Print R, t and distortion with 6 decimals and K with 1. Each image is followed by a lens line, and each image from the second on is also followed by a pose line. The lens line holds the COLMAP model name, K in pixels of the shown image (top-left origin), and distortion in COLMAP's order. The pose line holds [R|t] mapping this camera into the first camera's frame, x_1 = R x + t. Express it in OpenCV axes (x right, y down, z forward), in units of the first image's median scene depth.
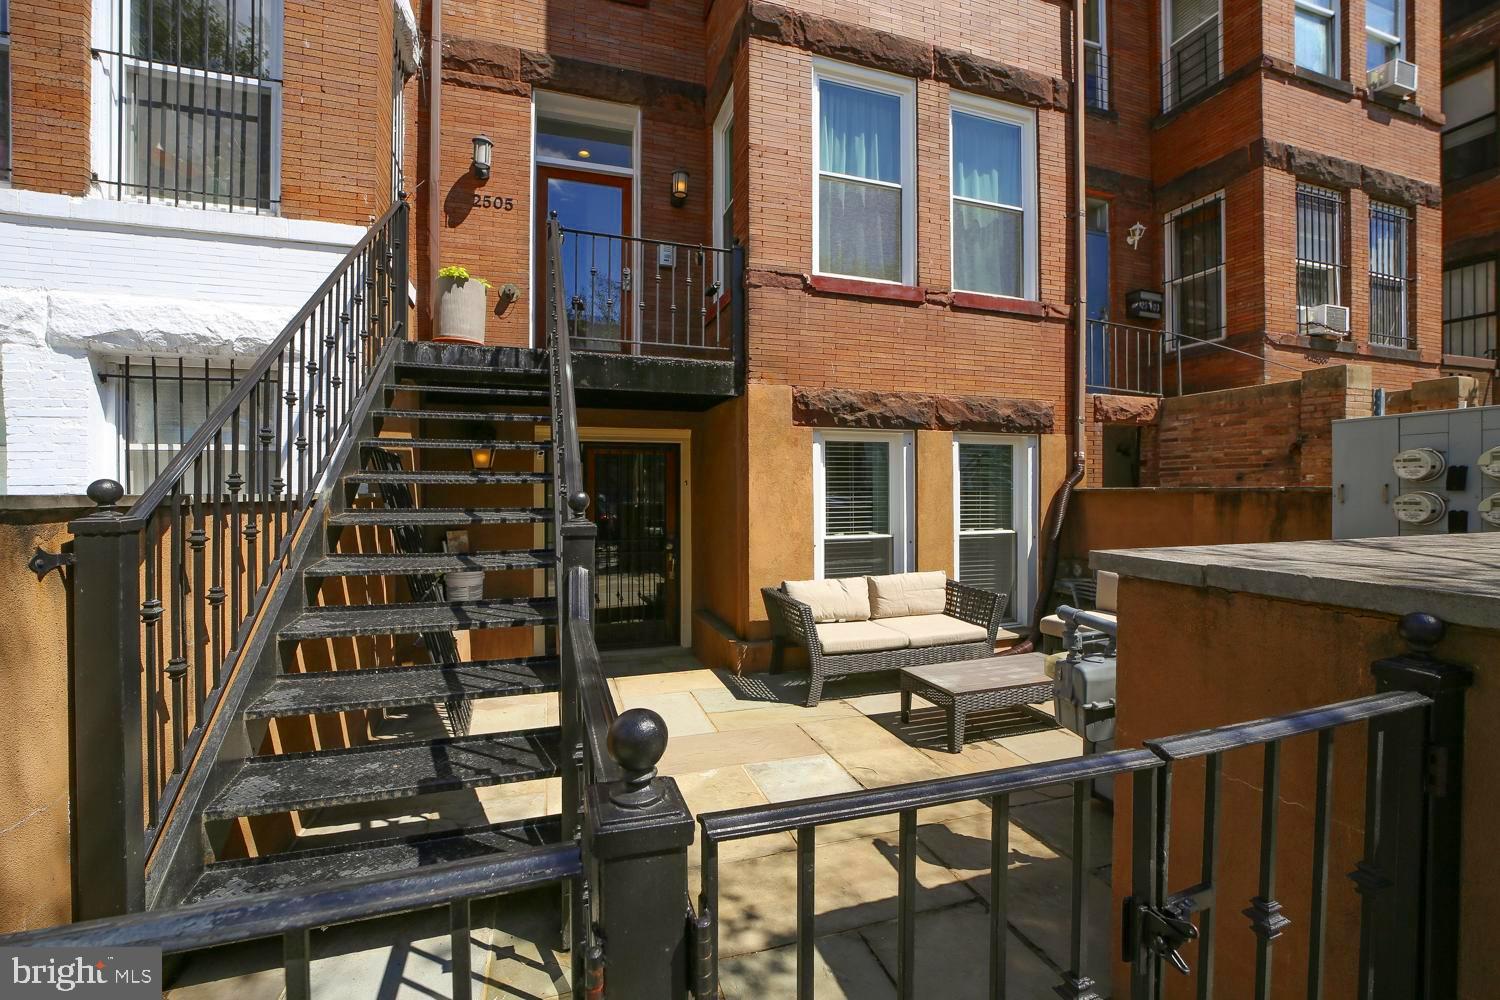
lens RADIAL K [[600.8, 0, 760.0], [0, 600.8, 508.1], [0, 0, 1]] dist [-0.040496, 0.010407]
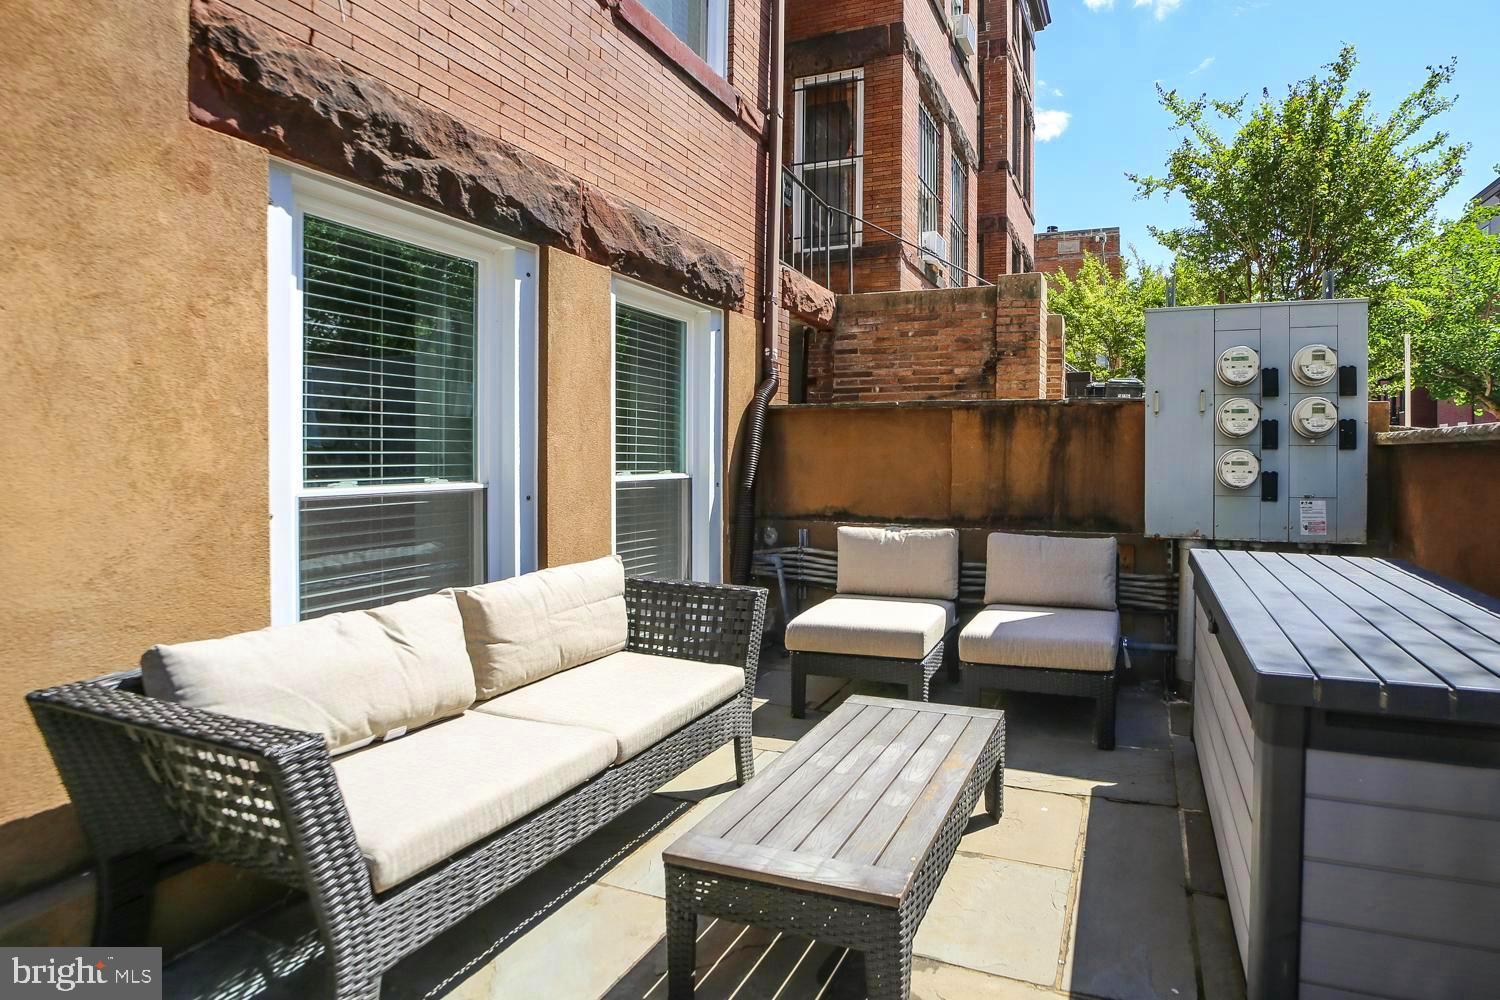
lens RADIAL K [[644.0, 0, 750.2], [0, 644.0, 472.0], [0, 0, 1]] dist [-0.046811, 0.020479]
pose [[0.642205, 0.001801, 0.766531, -0.004888], [0.018257, 0.999678, -0.017644, 0.049783], [-0.766315, 0.025325, 0.641965, 0.586751]]
